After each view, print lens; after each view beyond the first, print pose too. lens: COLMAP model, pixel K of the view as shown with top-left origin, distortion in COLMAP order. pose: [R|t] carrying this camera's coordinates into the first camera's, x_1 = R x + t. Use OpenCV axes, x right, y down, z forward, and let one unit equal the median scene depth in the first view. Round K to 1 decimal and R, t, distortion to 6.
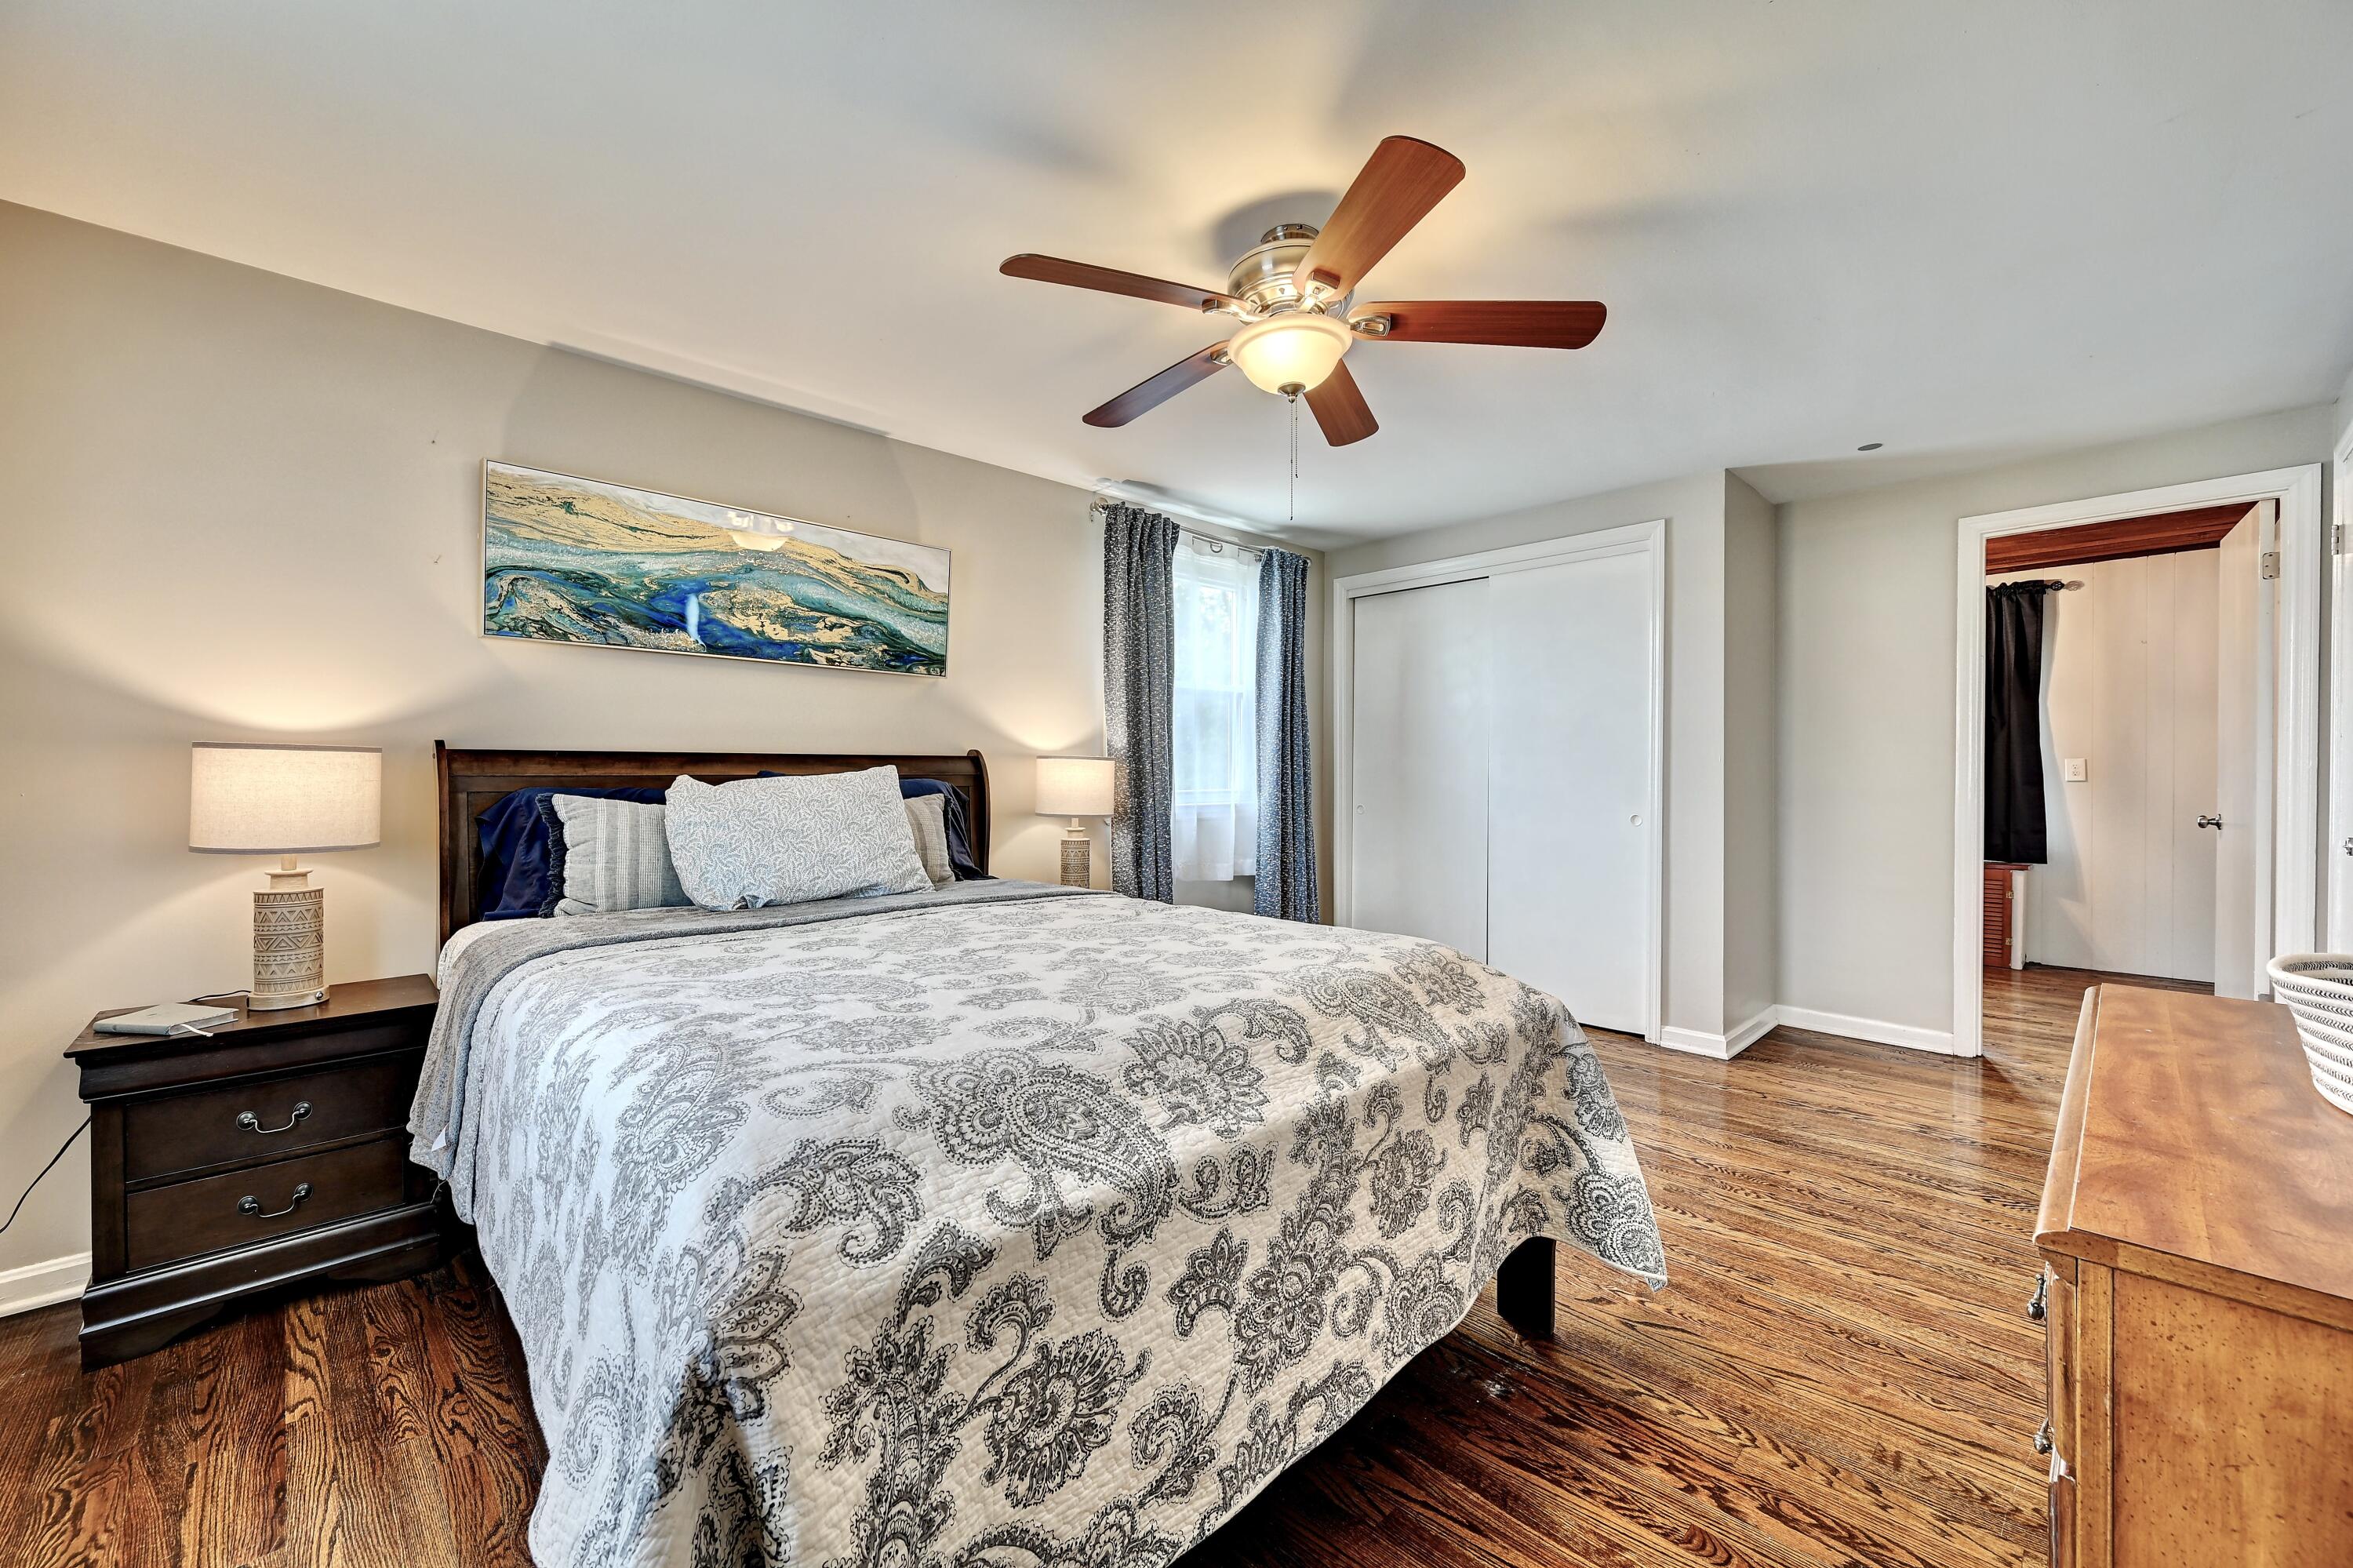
lens RADIAL K [[916.4, 0, 1179.9], [0, 916.4, 772.9], [0, 0, 1]] dist [0.001921, 0.000314]
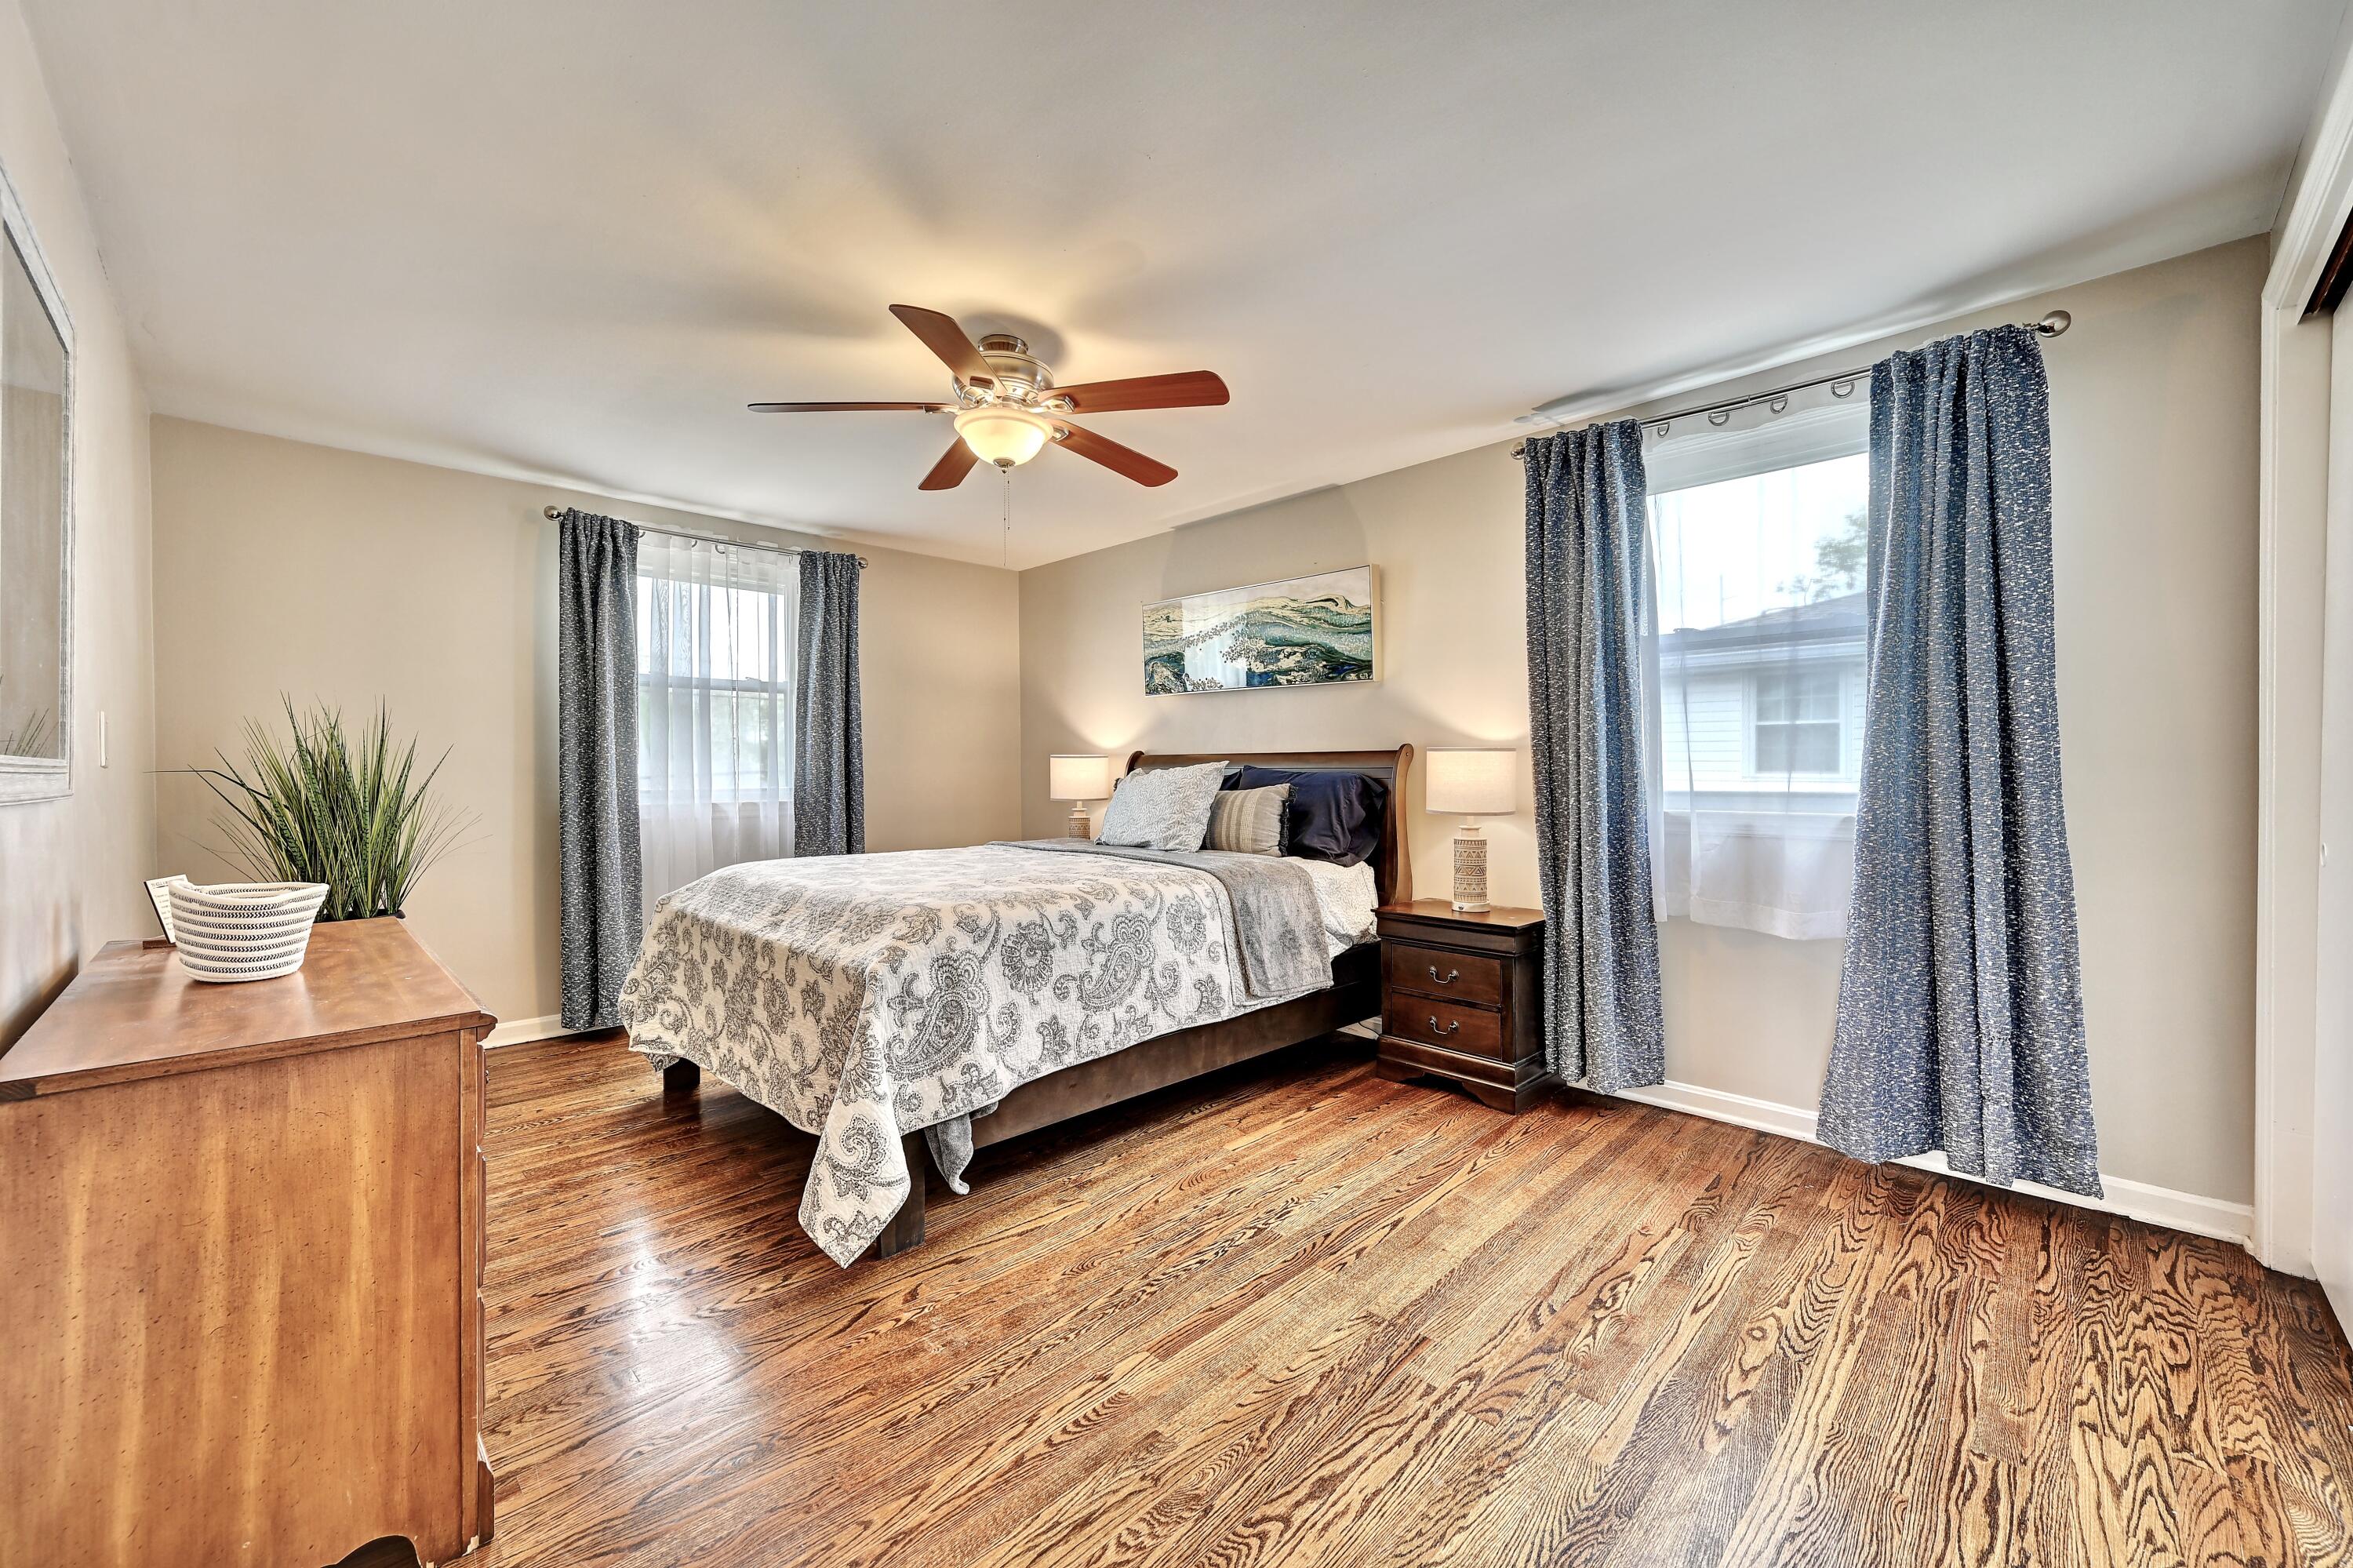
lens RADIAL K [[916.4, 0, 1180.5], [0, 916.4, 777.6], [0, 0, 1]] dist [0.001921, 0.000314]
pose [[0.019336, 0.010822, -0.999754, 0.927969], [0.002215, 0.999938, 0.010867, 0.001515], [0.999811, -0.002425, 0.019311, 0.813064]]
